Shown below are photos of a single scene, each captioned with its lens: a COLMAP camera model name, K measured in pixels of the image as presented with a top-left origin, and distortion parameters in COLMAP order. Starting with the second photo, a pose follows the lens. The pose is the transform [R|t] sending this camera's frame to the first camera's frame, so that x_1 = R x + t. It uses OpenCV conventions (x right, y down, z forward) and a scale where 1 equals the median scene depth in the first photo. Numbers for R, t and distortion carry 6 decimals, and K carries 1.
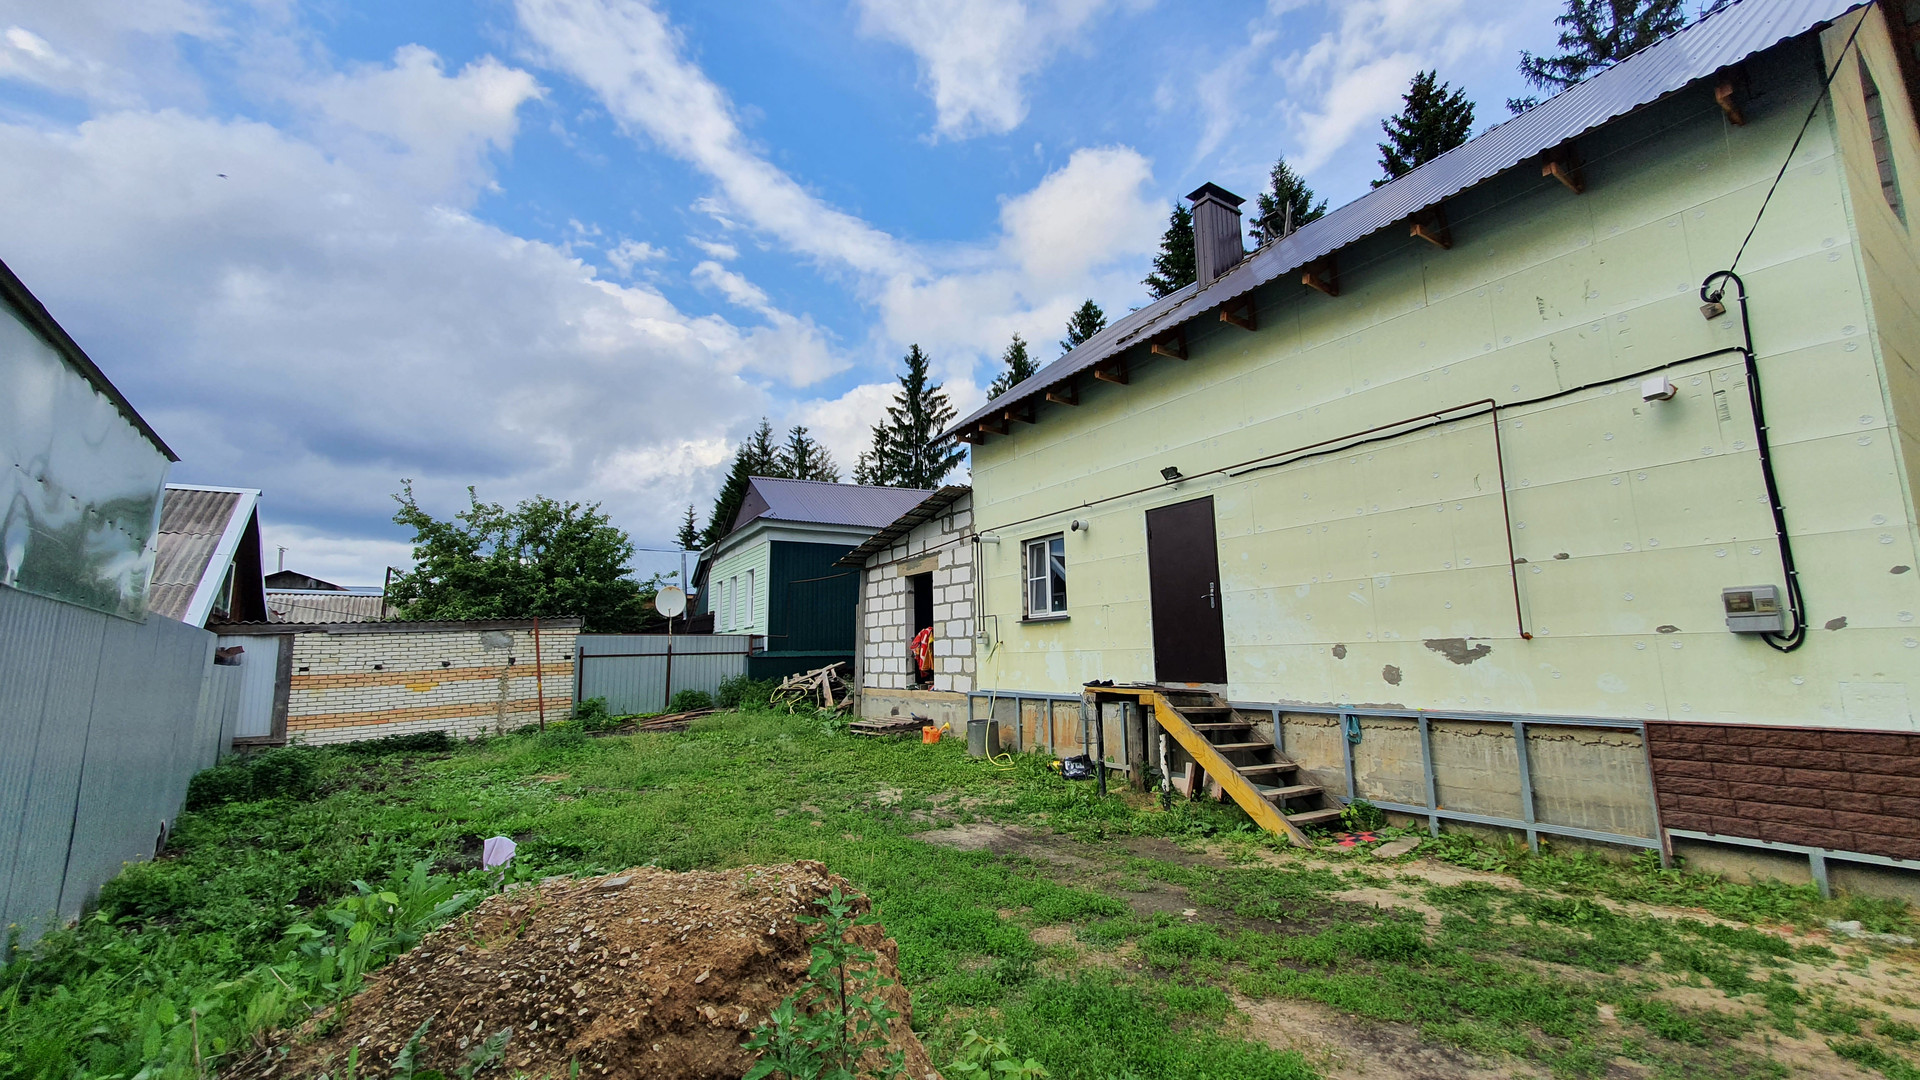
lens RADIAL K [[774.8, 0, 960.0], [0, 774.8, 540.0], [0, 0, 1]] dist [0.008160, -0.000017]
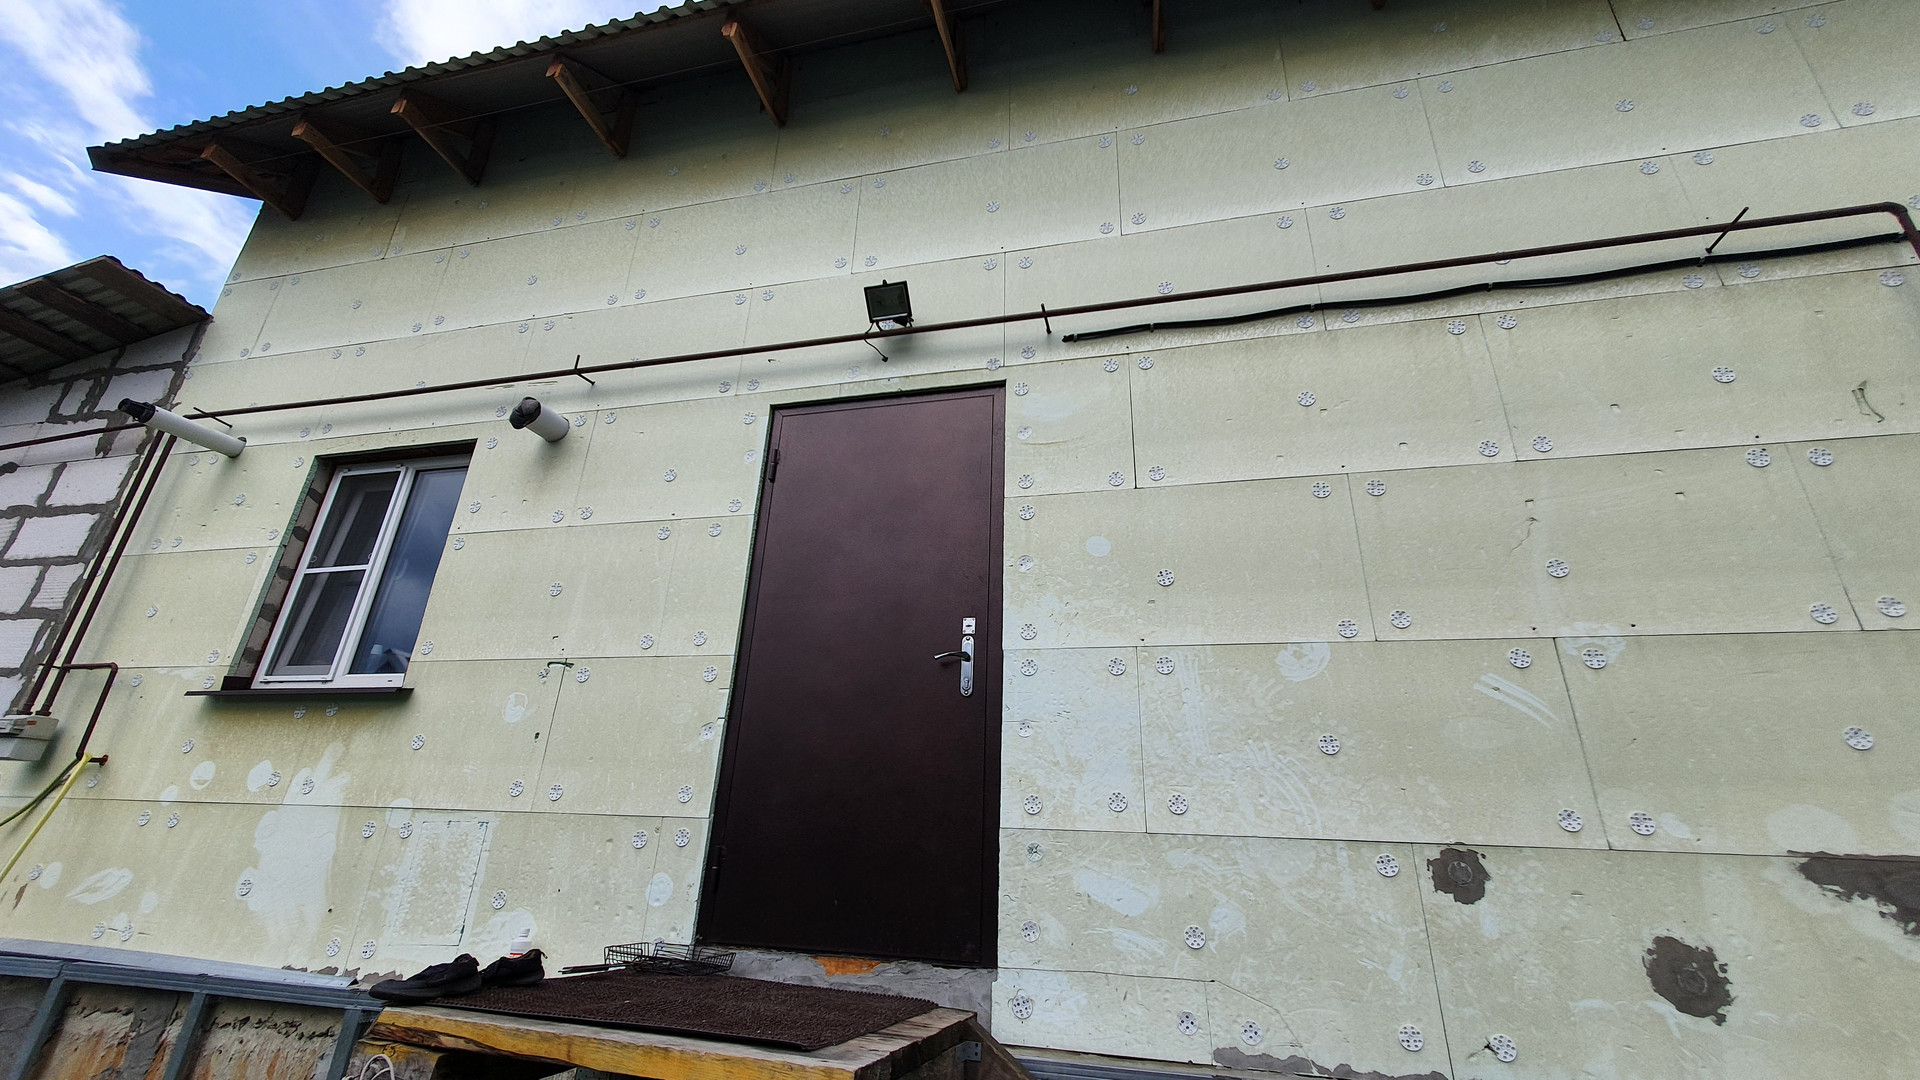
lens RADIAL K [[774.8, 0, 960.0], [0, 774.8, 540.0], [0, 0, 1]] dist [0.008160, -0.000017]
pose [[0.732069, 0.299483, 0.611870, 0.057023], [-0.157119, 0.948195, -0.276114, 0.056311], [-0.662864, 0.105998, 0.741199, 0.373516]]
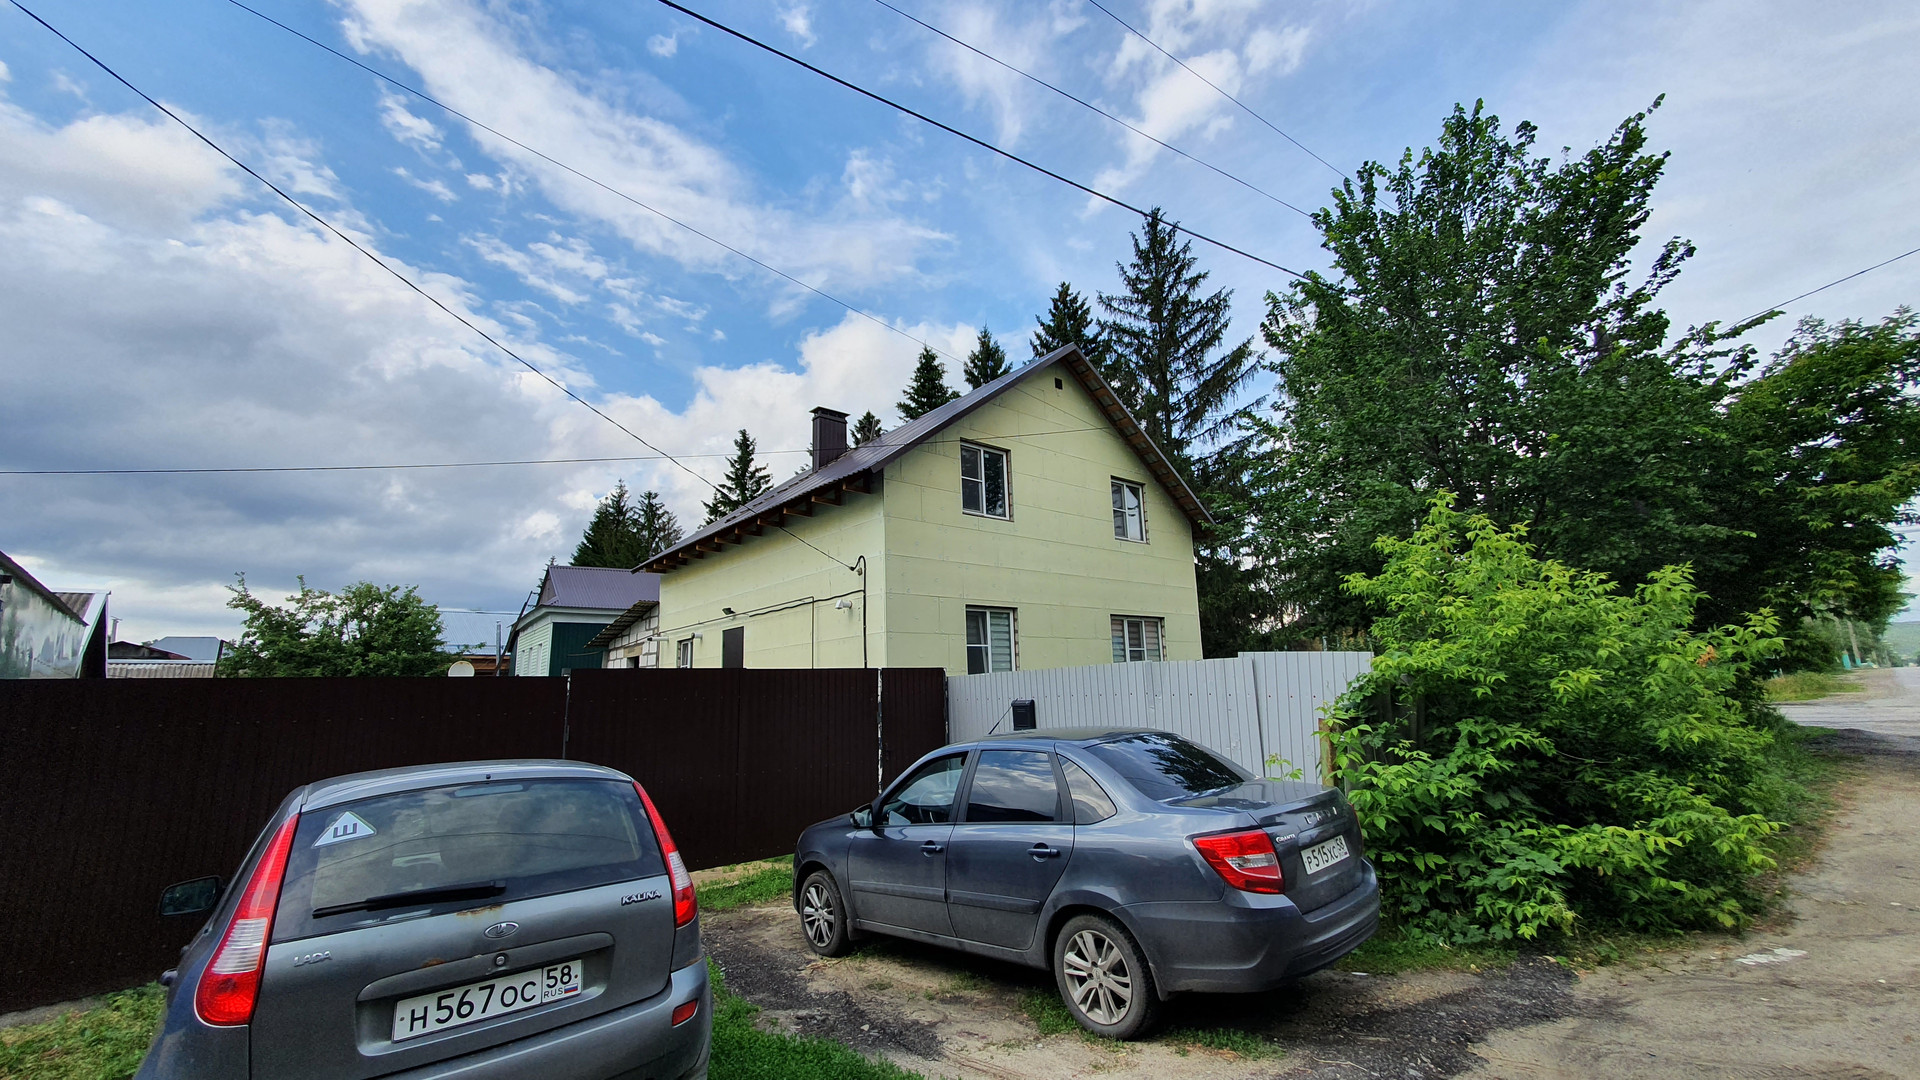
lens RADIAL K [[774.8, 0, 960.0], [0, 774.8, 540.0], [0, 0, 1]] dist [0.008160, -0.000017]
pose [[0.992572, 0.011149, 0.121149, 0.295143], [-0.005068, 0.998717, -0.050390, -0.082078], [-0.121555, 0.049401, 0.991355, -0.403440]]
